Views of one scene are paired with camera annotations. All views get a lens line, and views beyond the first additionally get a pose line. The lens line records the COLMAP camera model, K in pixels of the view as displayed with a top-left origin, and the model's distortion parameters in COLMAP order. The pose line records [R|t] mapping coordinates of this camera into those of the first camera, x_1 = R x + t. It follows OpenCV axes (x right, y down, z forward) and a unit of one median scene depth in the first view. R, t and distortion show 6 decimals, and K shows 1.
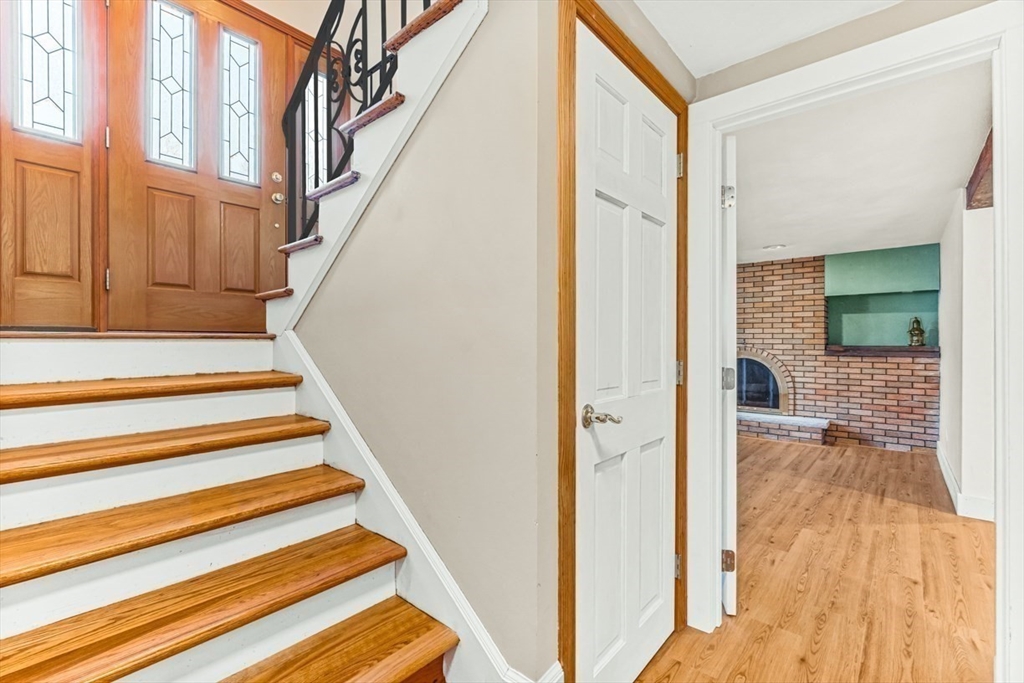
lens RADIAL K [[460.3, 0, 513.1], [0, 460.3, 341.7], [0, 0, 1]] dist [-0.005486, 0.001568]
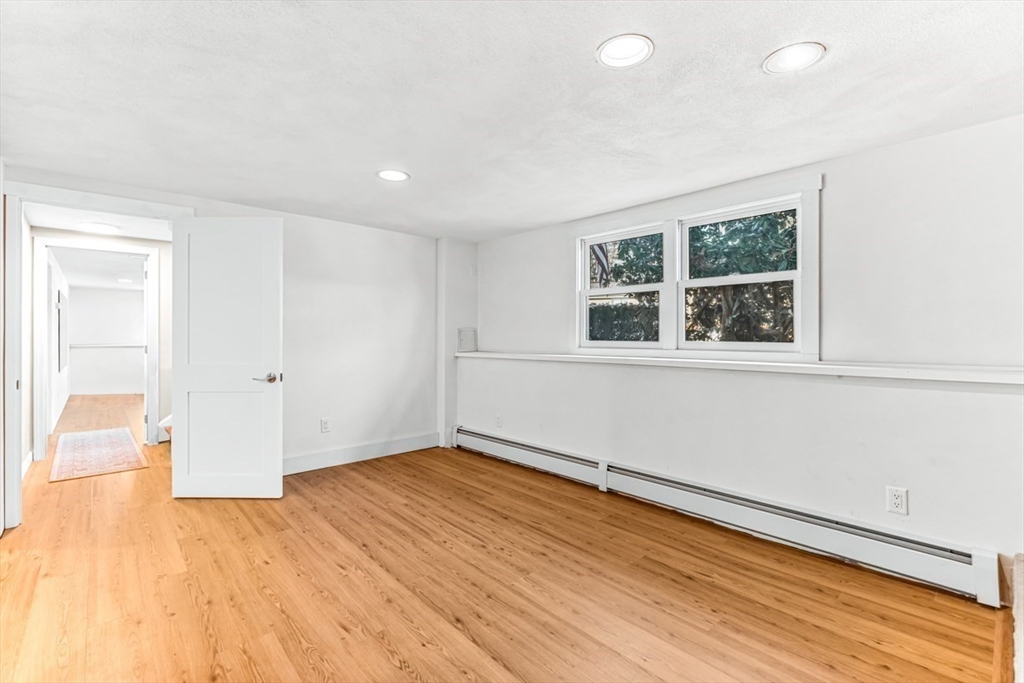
lens RADIAL K [[460.3, 0, 516.3], [0, 460.3, 343.5], [0, 0, 1]] dist [-0.005486, 0.001568]
pose [[-0.124252, 0.017582, -0.992095, 0.771196], [0.005171, 0.999841, 0.017072, -0.002142], [0.992237, -0.003009, -0.124323, 0.955150]]
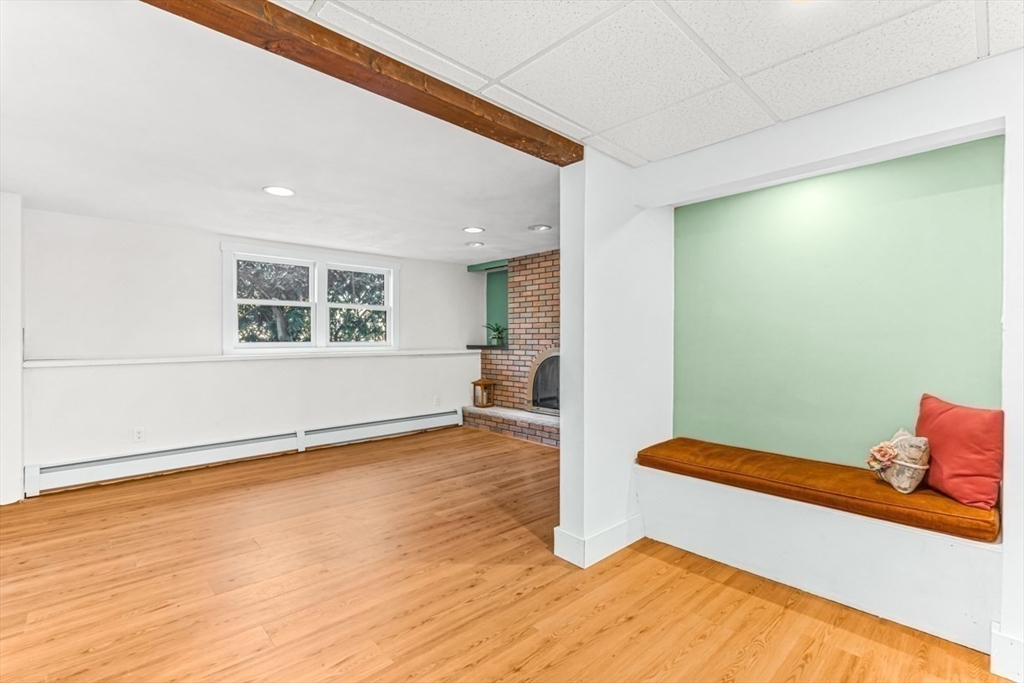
lens RADIAL K [[460.3, 0, 517.7], [0, 460.3, 340.8], [0, 0, 1]] dist [-0.005486, 0.001568]
pose [[0.995469, -0.004693, -0.094973, 0.605560], [0.004922, 0.999986, 0.002179, 0.005637], [0.094962, -0.002637, 0.995477, 0.127241]]
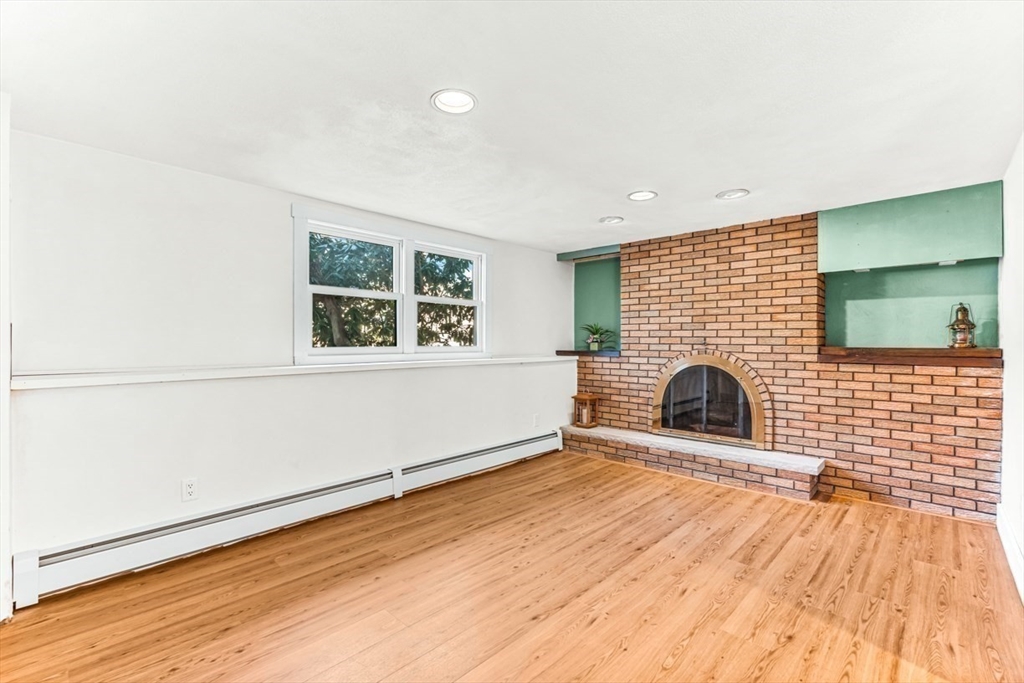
lens RADIAL K [[460.3, 0, 513.9], [0, 460.3, 342.4], [0, 0, 1]] dist [-0.005486, 0.001568]
pose [[0.999093, 0.000391, -0.042578, 0.286081], [-0.000311, 0.999998, 0.001866, 0.000114], [0.042579, -0.001851, 0.999091, 0.338975]]
